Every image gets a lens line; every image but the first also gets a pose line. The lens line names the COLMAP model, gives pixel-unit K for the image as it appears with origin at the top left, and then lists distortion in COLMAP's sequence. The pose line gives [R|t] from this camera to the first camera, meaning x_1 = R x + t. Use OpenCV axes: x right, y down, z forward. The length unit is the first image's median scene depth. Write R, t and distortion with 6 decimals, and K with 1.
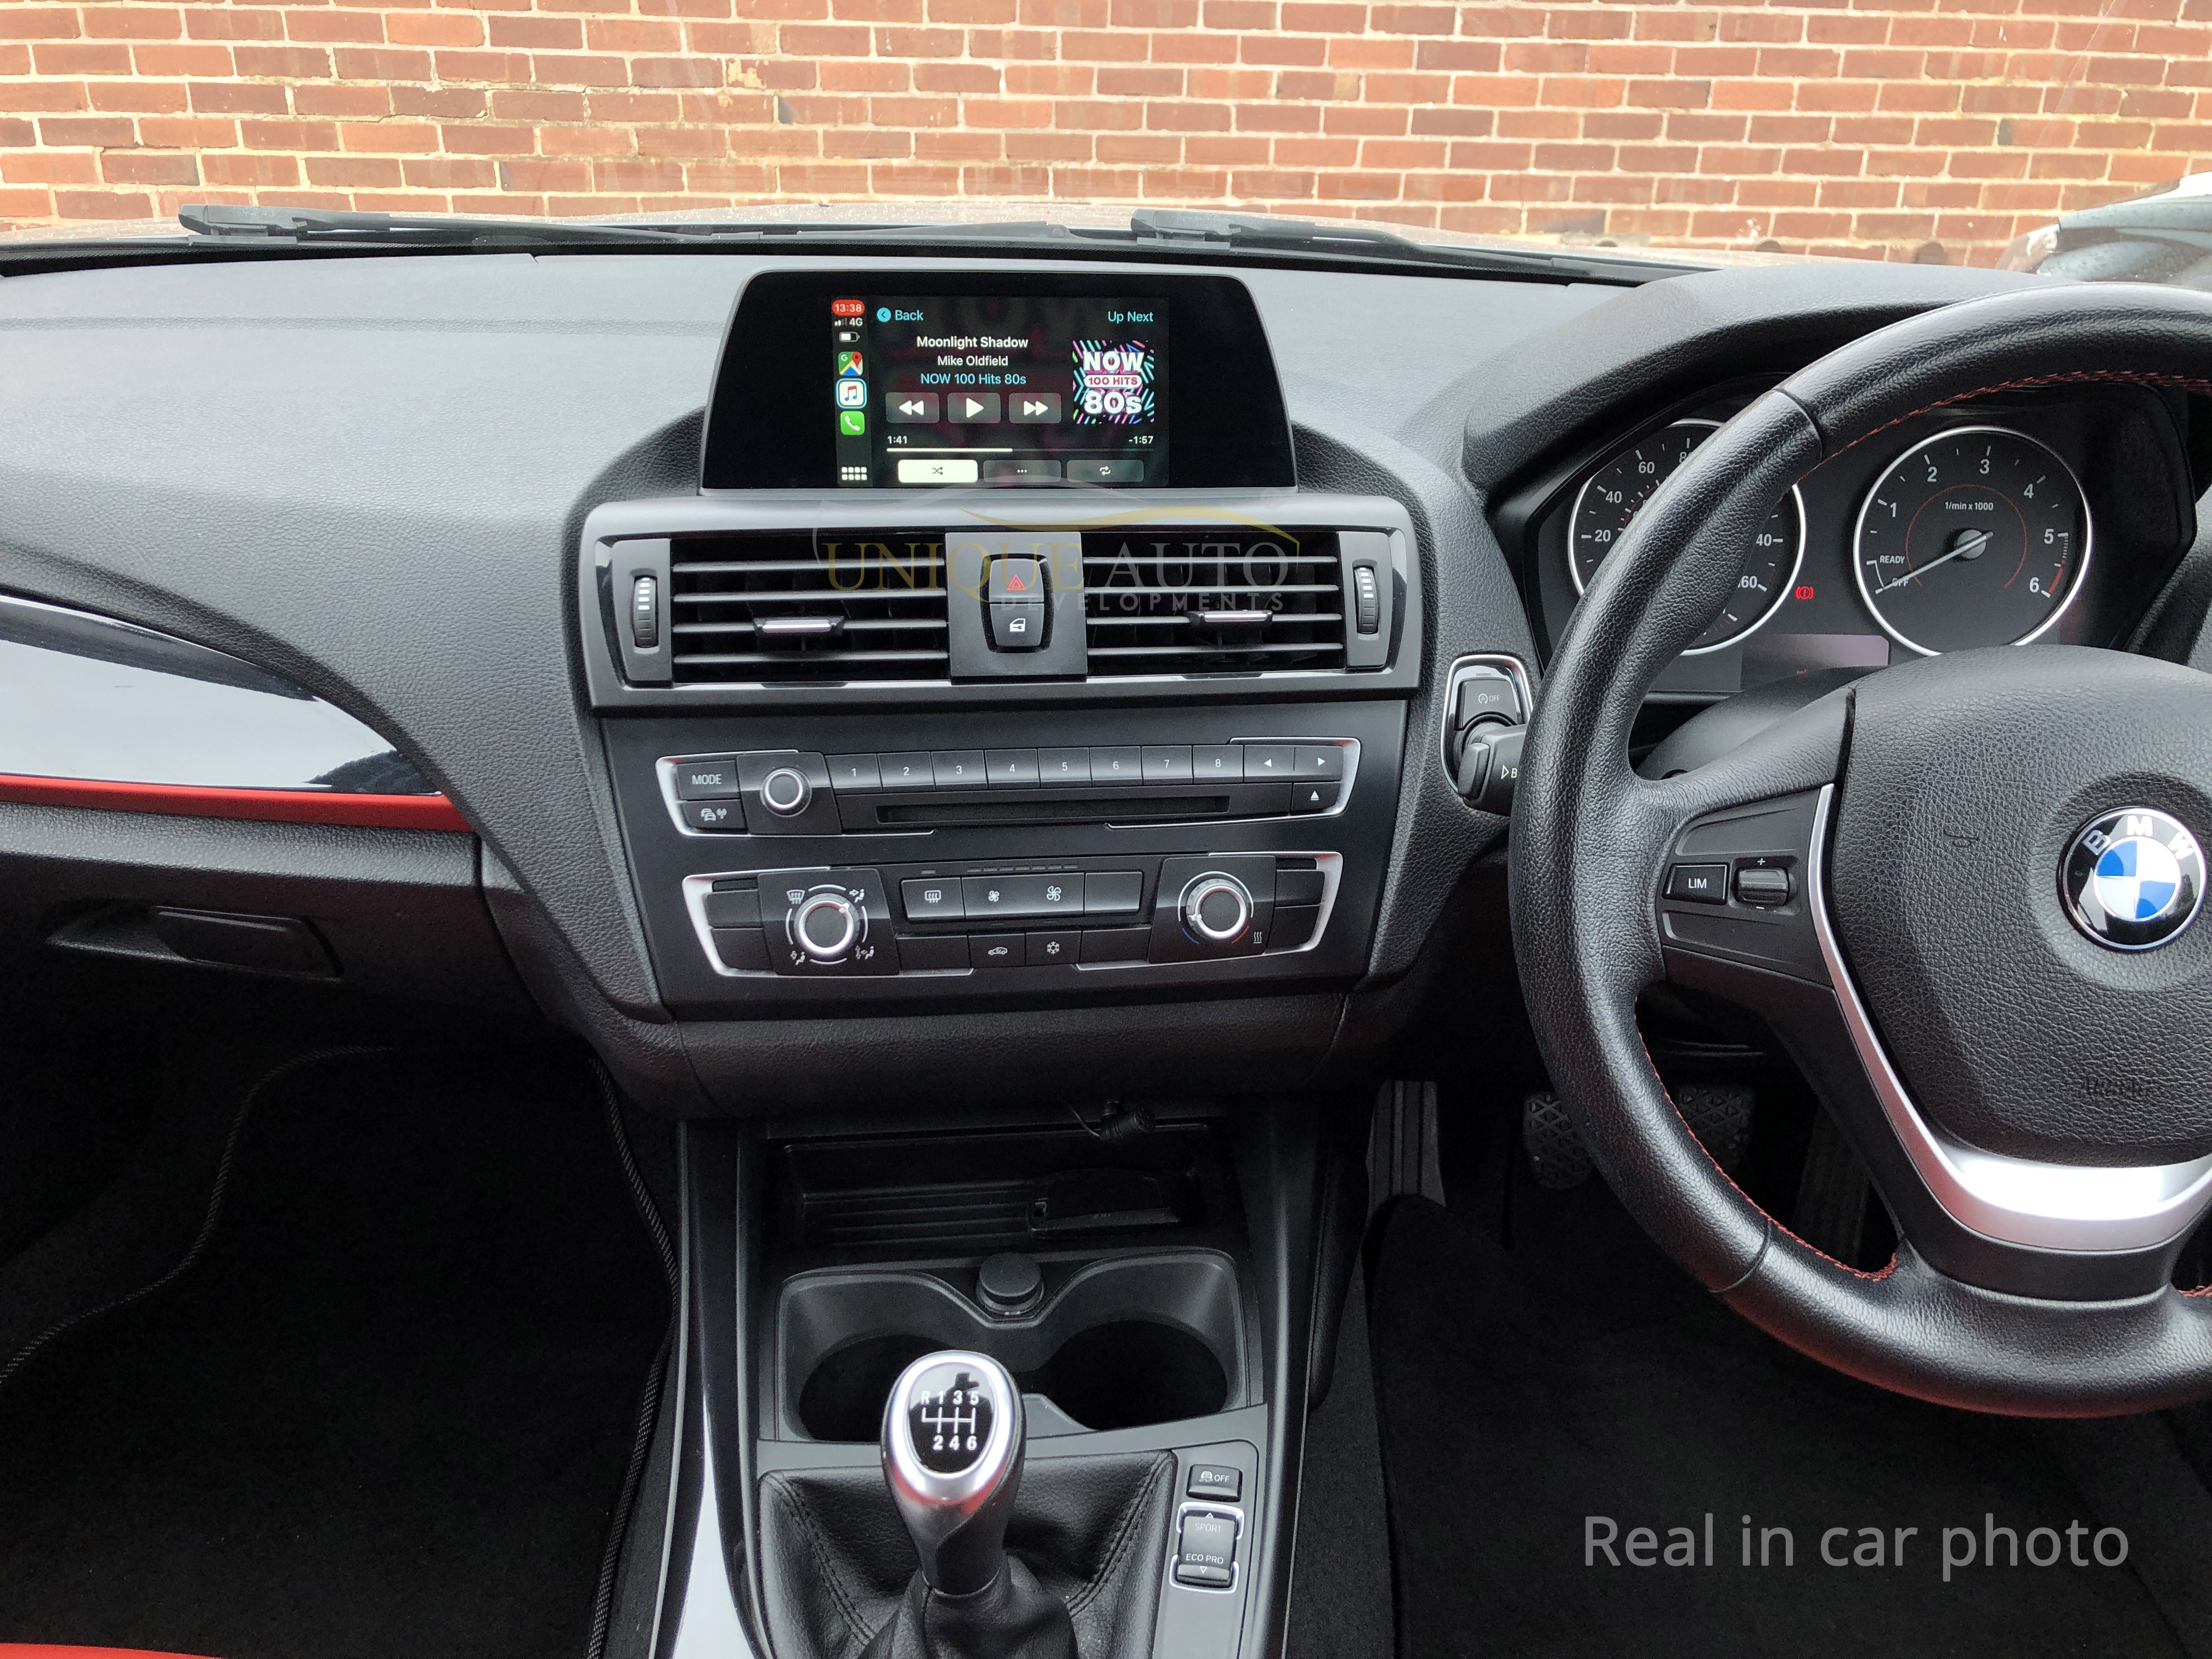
lens RADIAL K [[1794.7, 0, 1106.3], [0, 1794.7, 835.0], [0, 0, 1]] dist [0.026425, -0.022609]
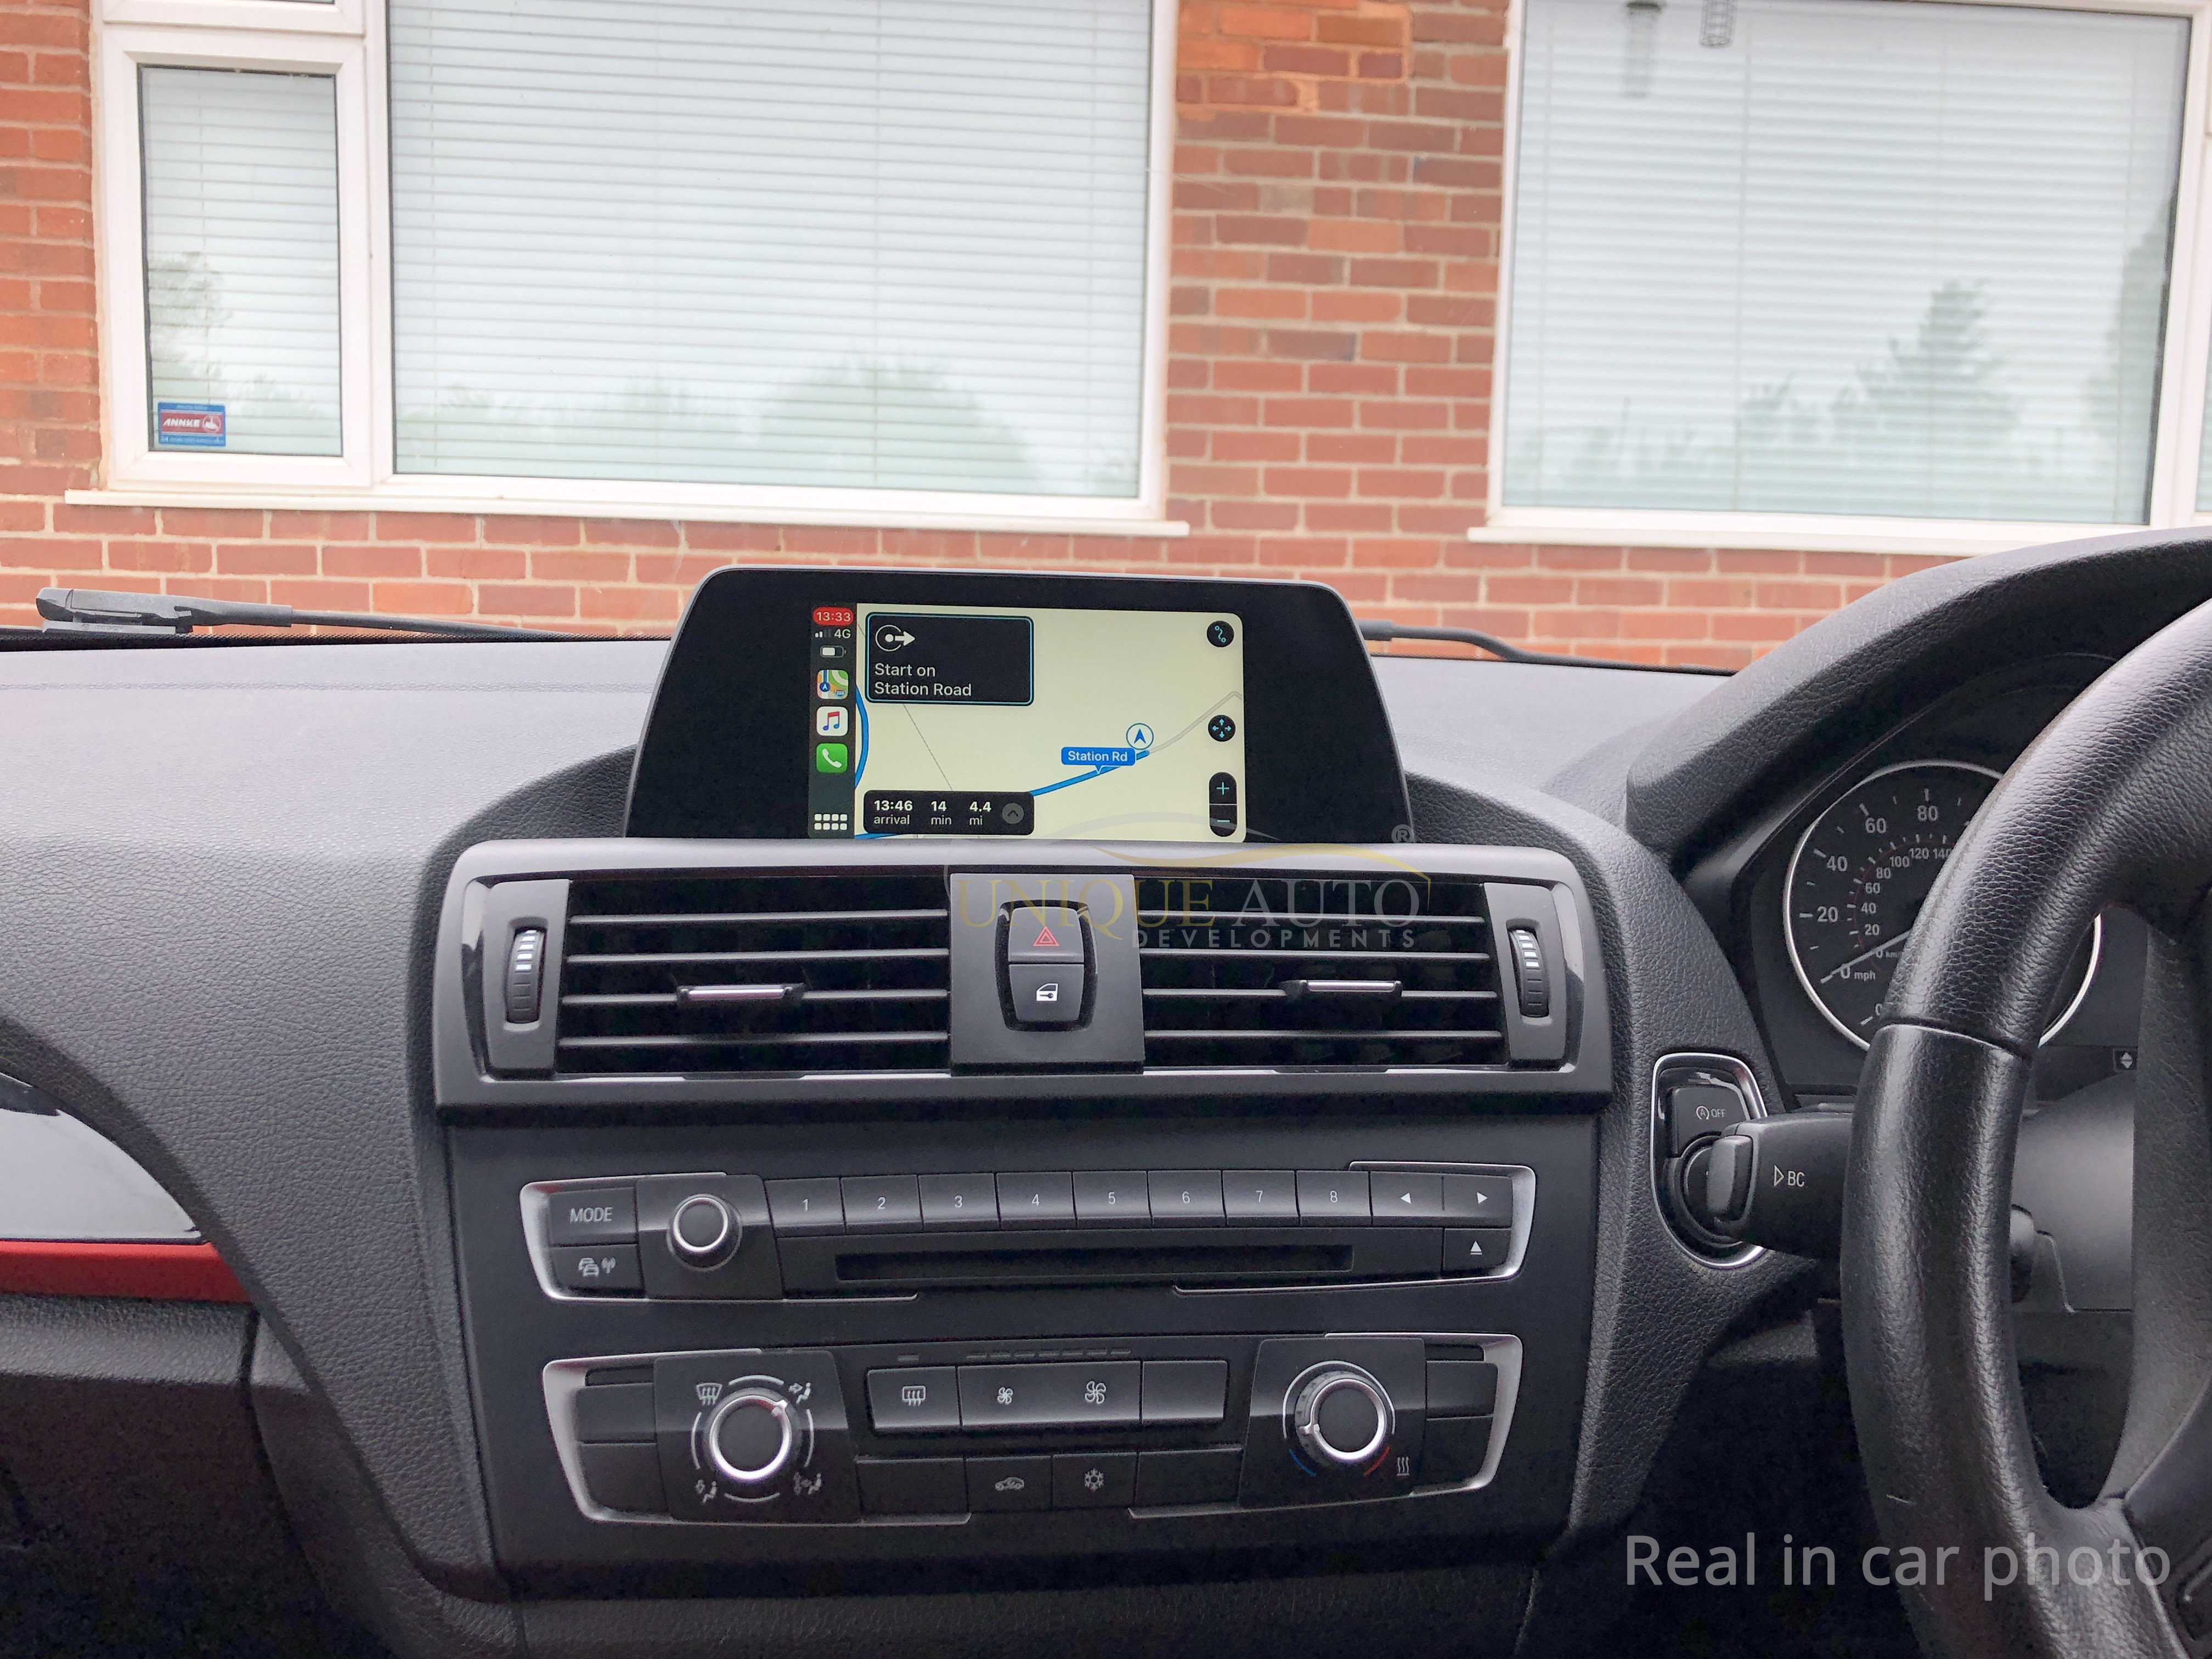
lens RADIAL K [[1961.2, 0, 1108.4], [0, 1961.2, 821.8], [0, 0, 1]] dist [0.027140, -0.041074]
pose [[0.999910, -0.003922, -0.012854, -0.014323], [-0.000509, 0.944720, -0.327879, 0.072539], [0.013429, 0.327855, 0.944632, 0.240676]]
